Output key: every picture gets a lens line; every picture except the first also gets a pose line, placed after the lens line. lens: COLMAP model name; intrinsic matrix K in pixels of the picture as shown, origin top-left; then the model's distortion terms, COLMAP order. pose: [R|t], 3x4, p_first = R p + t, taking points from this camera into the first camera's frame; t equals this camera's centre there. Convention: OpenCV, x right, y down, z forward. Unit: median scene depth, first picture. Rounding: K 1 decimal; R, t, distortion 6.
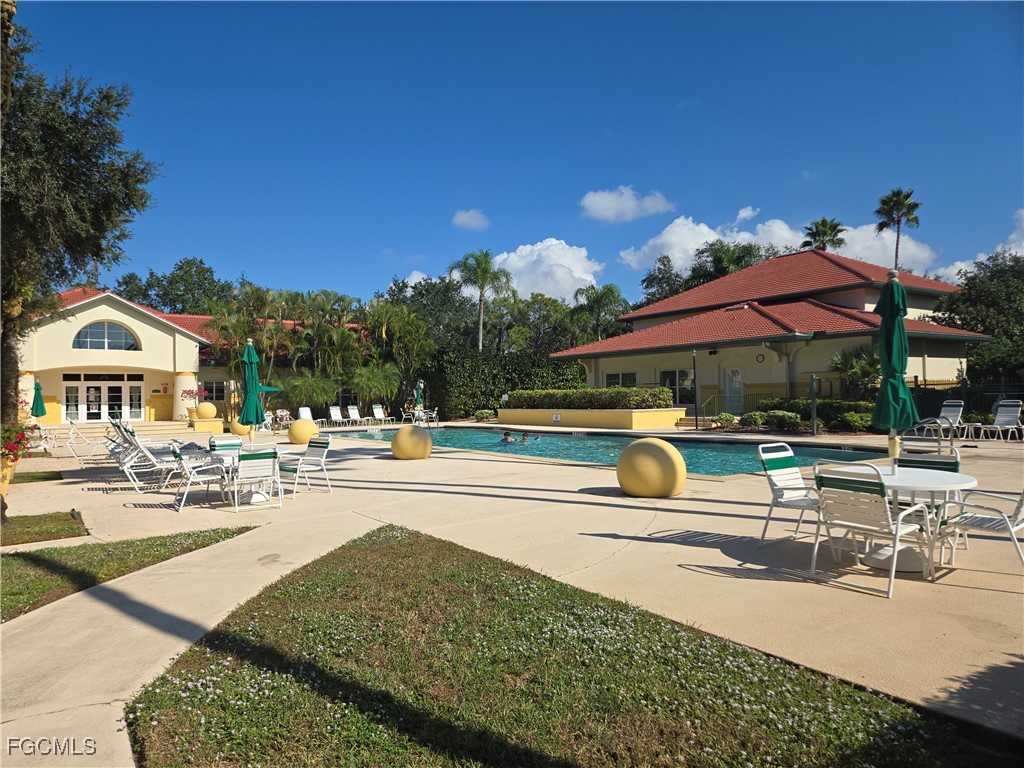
lens RADIAL K [[700.9, 0, 512.0], [0, 700.9, 384.0], [0, 0, 1]] dist [0.077012, -0.001348]
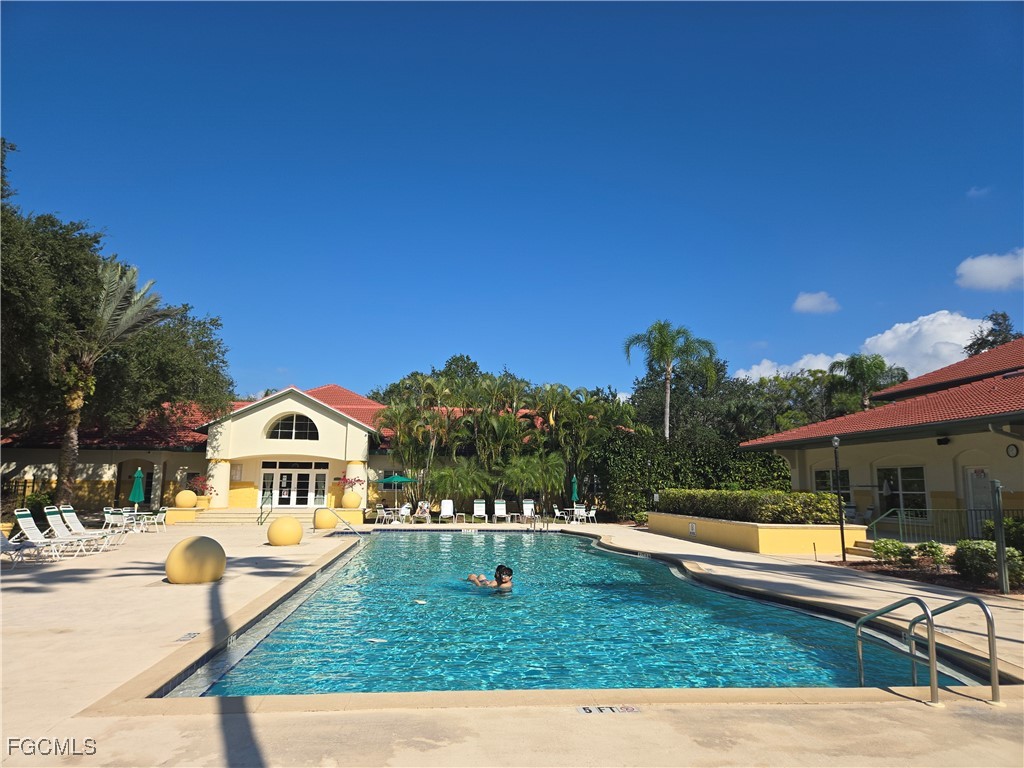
lens RADIAL K [[700.9, 0, 512.0], [0, 700.9, 384.0], [0, 0, 1]] dist [0.077012, -0.001348]
pose [[0.884997, -0.039200, -0.463943, 0.217973], [-0.020229, 0.992271, -0.122429, -0.006886], [0.465157, 0.117735, 0.877364, 0.203301]]
